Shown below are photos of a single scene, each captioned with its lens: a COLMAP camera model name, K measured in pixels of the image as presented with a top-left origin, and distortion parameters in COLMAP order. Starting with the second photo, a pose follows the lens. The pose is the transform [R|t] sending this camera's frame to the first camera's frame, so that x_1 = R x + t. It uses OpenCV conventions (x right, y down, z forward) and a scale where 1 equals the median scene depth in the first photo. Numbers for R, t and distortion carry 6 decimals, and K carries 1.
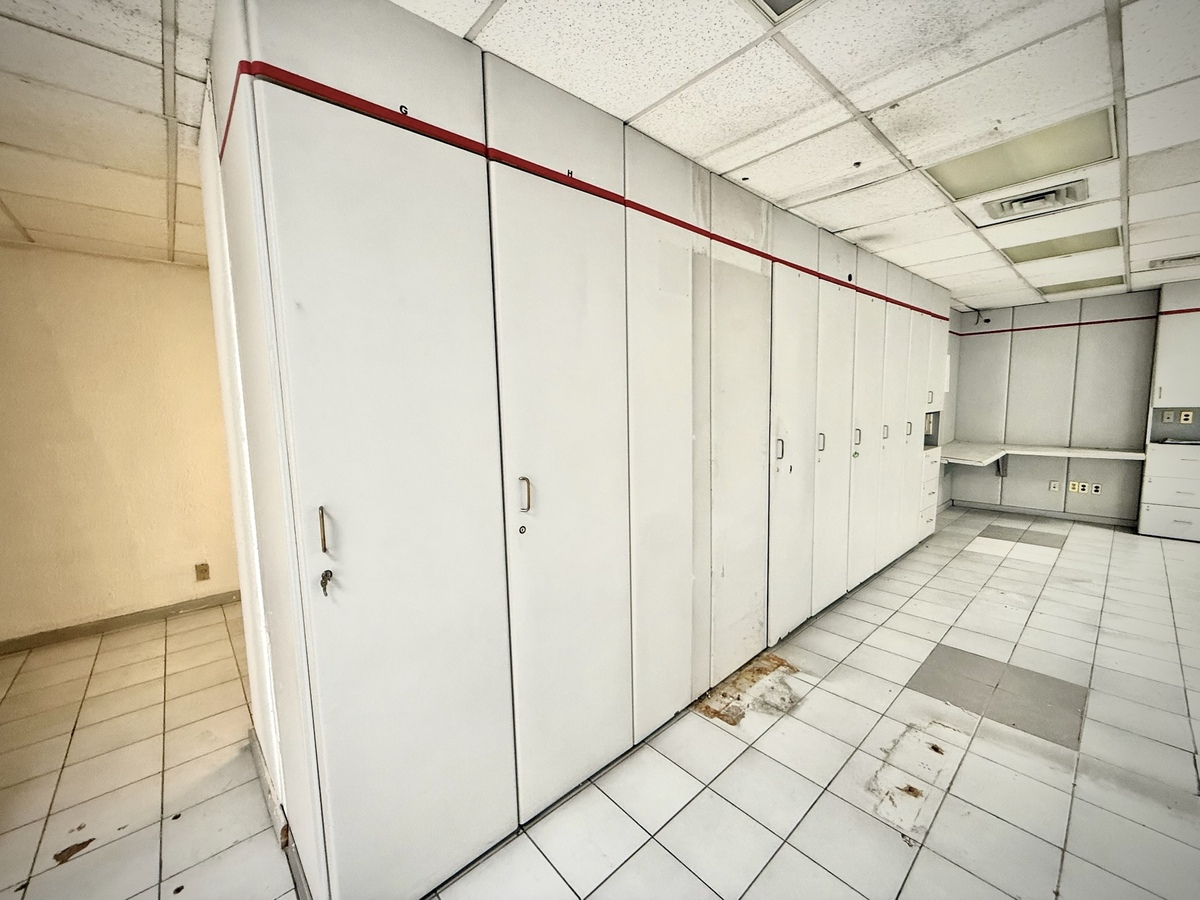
lens RADIAL K [[478.1, 0, 597.3], [0, 478.1, 449.8], [0, 0, 1]] dist [-0.000486, 0.000099]
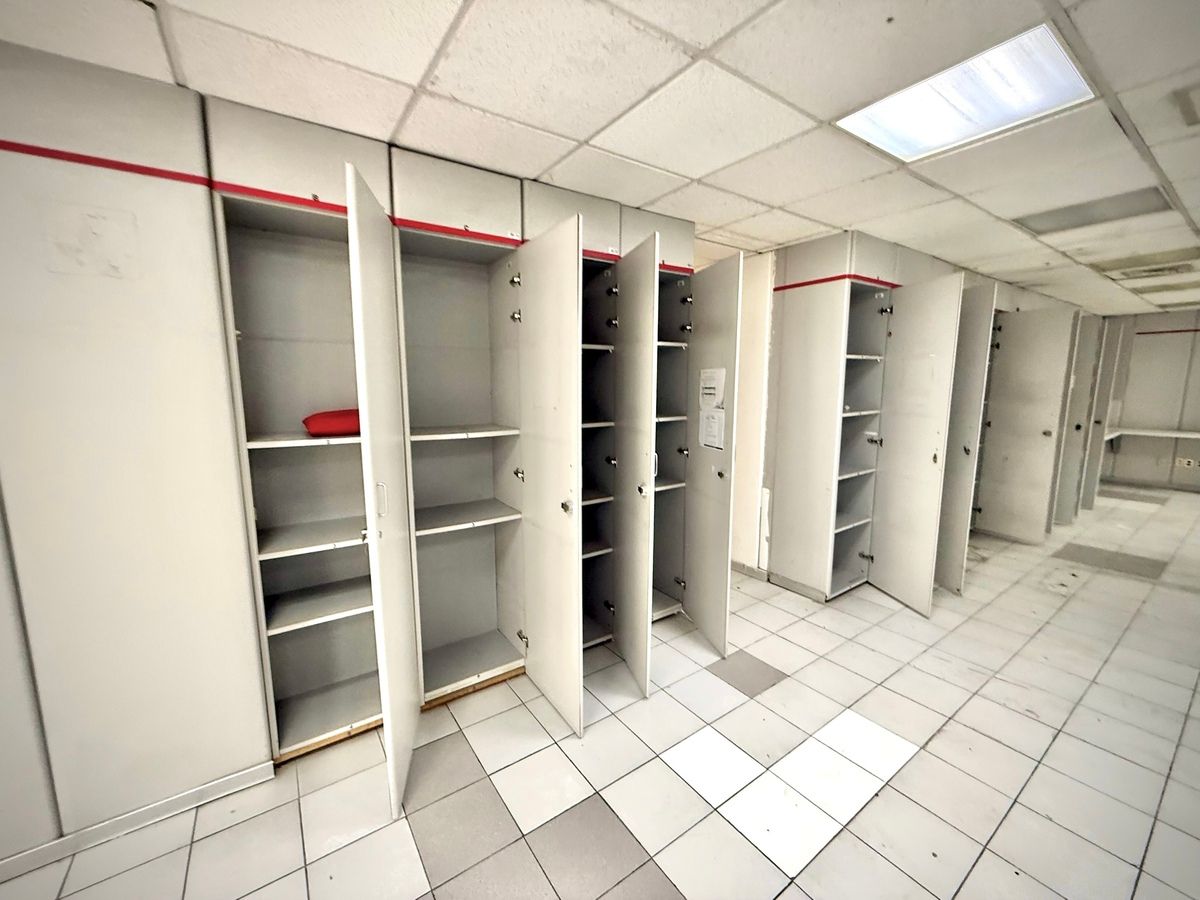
lens RADIAL K [[478.1, 0, 597.3], [0, 478.1, 449.8], [0, 0, 1]] dist [-0.000486, 0.000099]
pose [[0.992825, 0.034276, -0.114555, -0.409515], [-0.029301, 0.998565, 0.044836, 0.037210], [0.115927, -0.041158, 0.992405, -0.457984]]
